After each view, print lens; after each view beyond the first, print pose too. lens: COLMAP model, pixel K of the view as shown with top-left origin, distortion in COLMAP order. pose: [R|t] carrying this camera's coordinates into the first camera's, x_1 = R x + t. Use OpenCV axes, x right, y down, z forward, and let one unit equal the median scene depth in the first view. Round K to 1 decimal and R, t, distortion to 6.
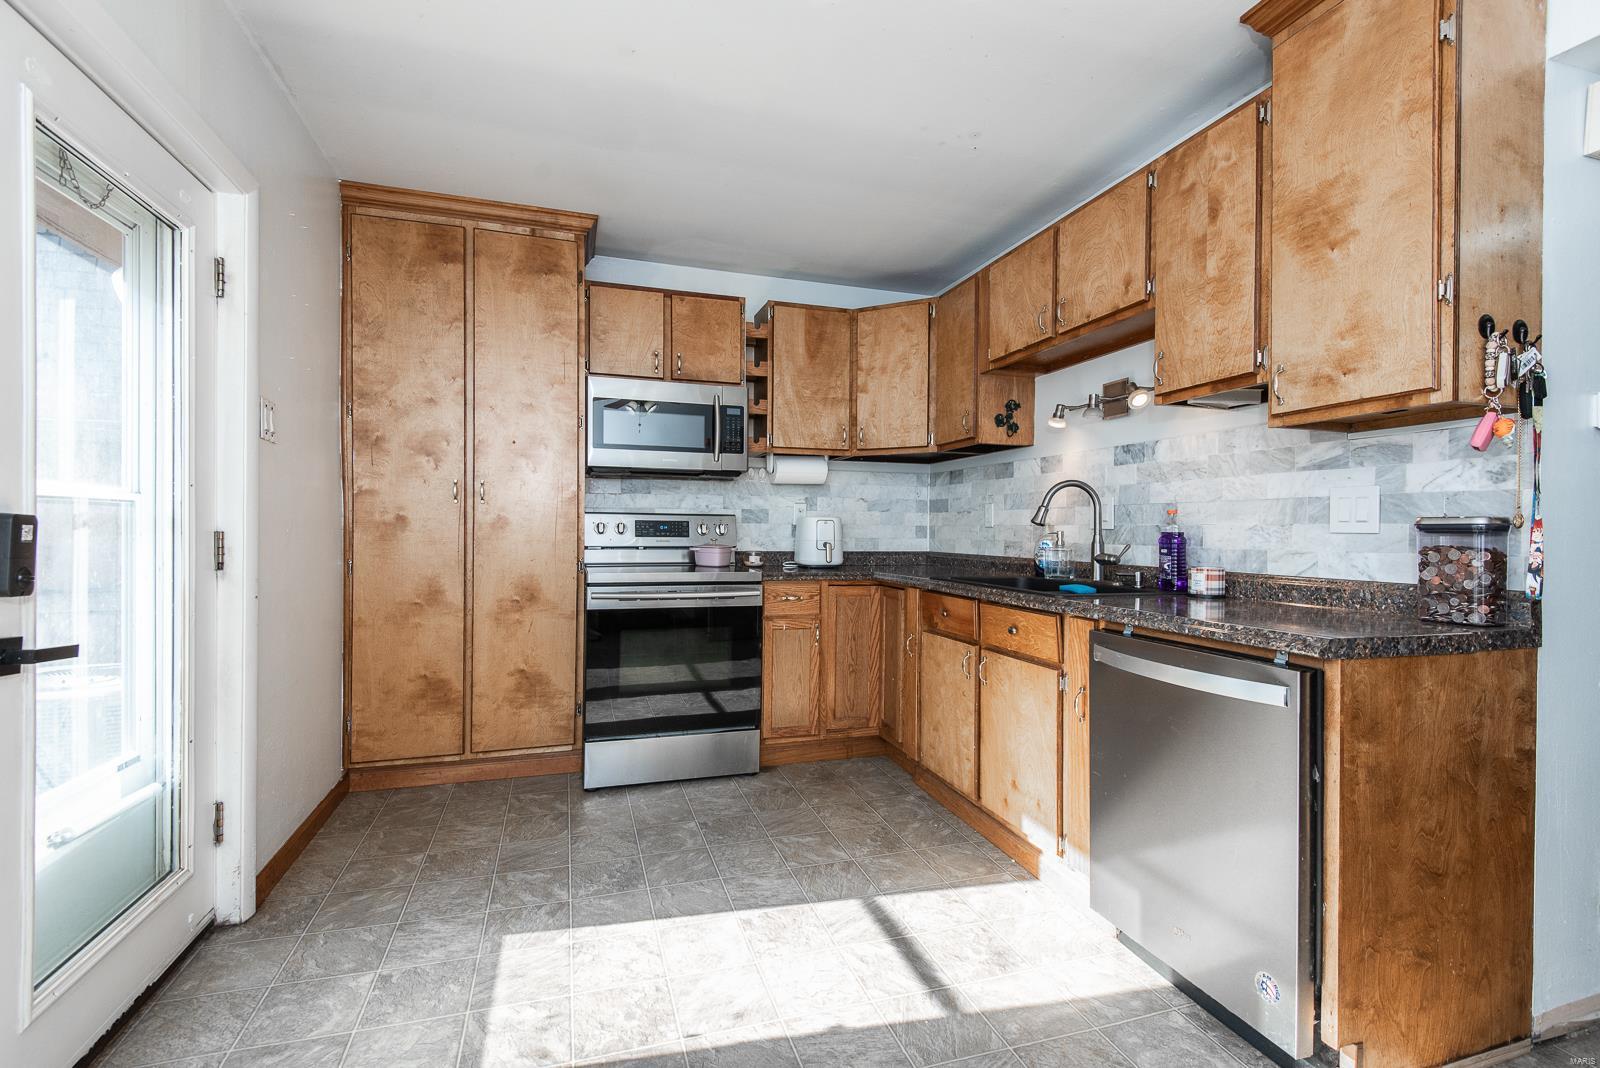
lens RADIAL K [[737.2, 0, 808.5], [0, 737.2, 531.6], [0, 0, 1]] dist [0.017979, -0.008468]
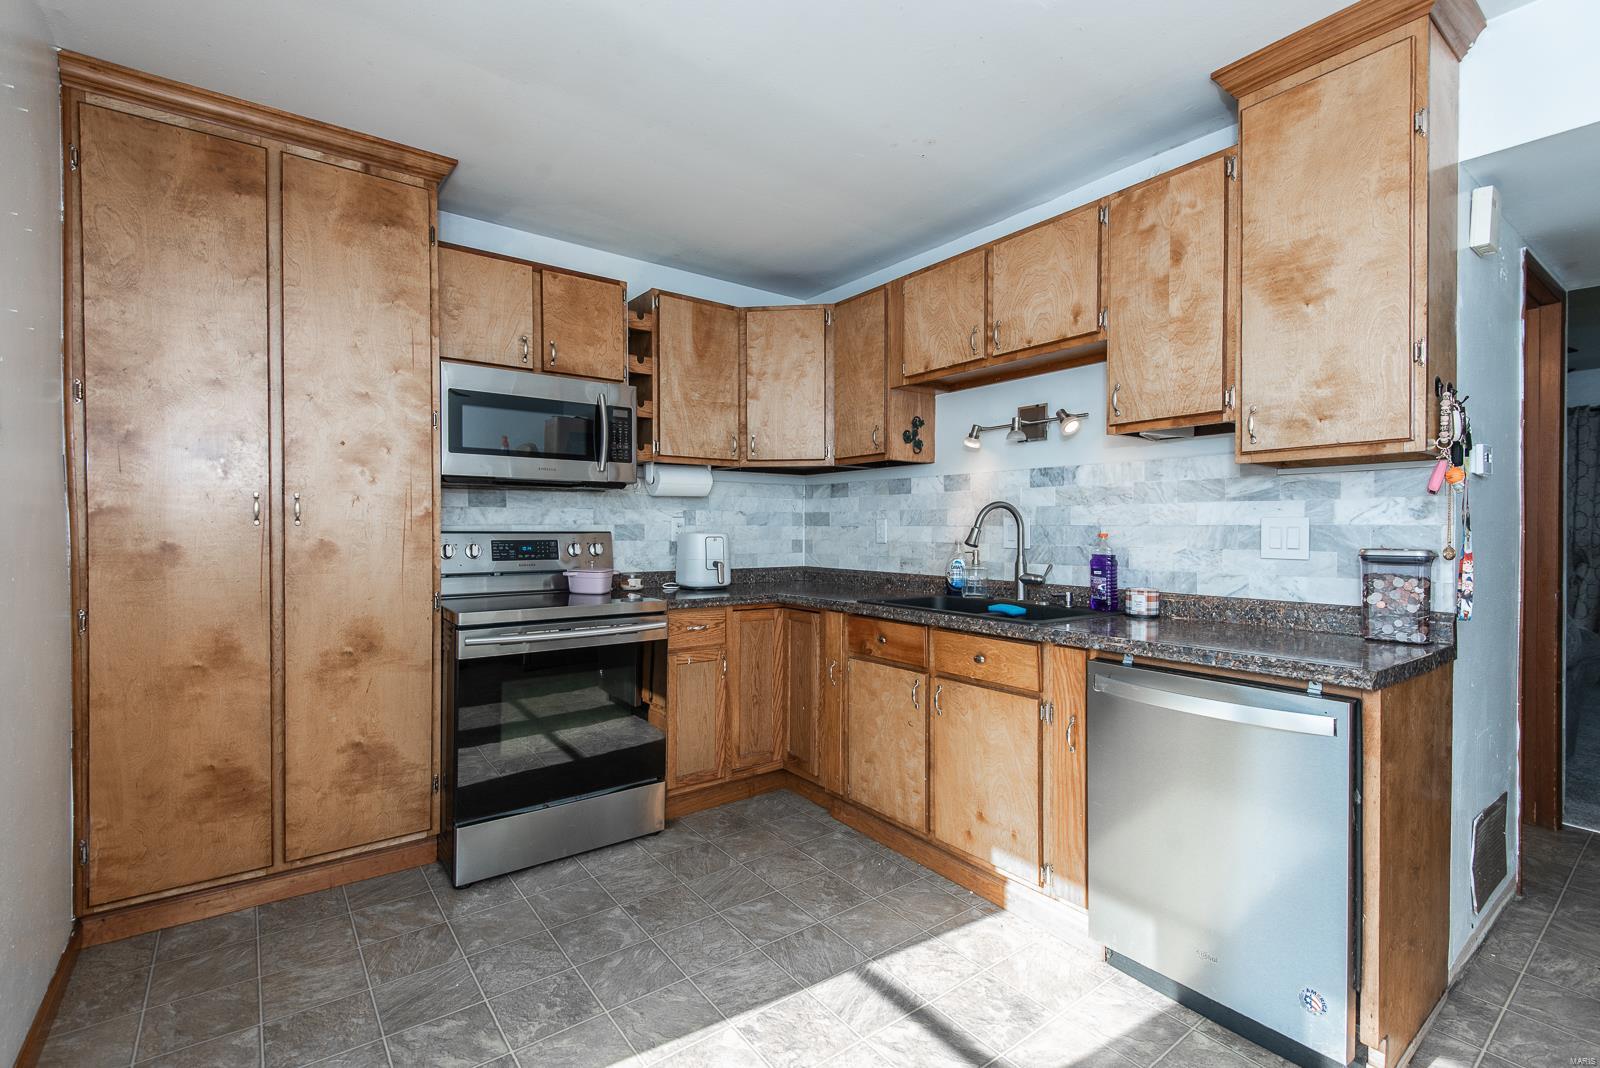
lens RADIAL K [[737.2, 0, 812.2], [0, 737.2, 532.8], [0, 0, 1]] dist [0.017979, -0.008468]
pose [[0.942123, -0.008014, 0.335173, -0.214515], [0.005681, 0.999952, 0.007942, -0.035008], [-0.335221, -0.005578, 0.942123, 0.131209]]
